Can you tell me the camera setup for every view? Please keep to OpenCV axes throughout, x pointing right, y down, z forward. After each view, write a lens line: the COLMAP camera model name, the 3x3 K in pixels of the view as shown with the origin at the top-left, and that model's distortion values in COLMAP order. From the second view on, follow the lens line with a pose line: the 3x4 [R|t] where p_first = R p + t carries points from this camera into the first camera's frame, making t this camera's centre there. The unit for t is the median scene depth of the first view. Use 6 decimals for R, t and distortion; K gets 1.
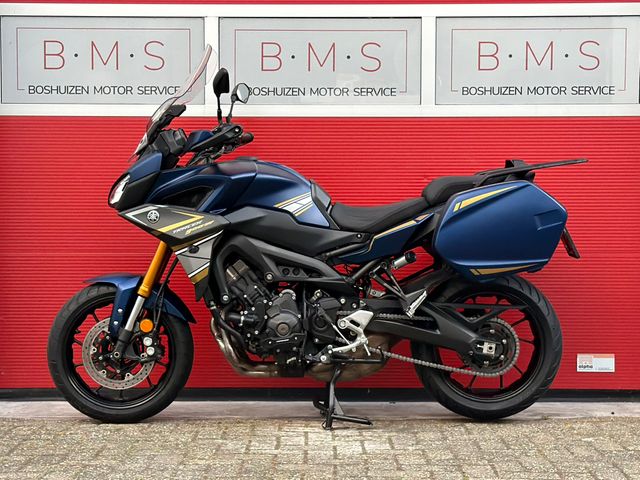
lens RADIAL K [[1373.4, 0, 322.9], [0, 1373.4, 252.1], [0, 0, 1]] dist [0.154188, 0.073237]
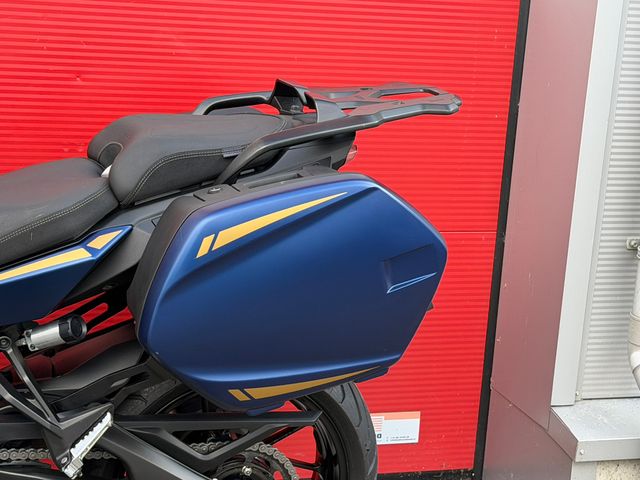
lens RADIAL K [[1361.5, 0, 322.0], [0, 1361.5, 257.4], [0, 0, 1]] dist [0.123061, 0.205667]
pose [[0.948560, -0.013523, 0.316308, 0.004720], [-0.054151, 0.977435, 0.204176, -0.107048], [-0.311932, -0.210801, 0.926424, 0.600017]]
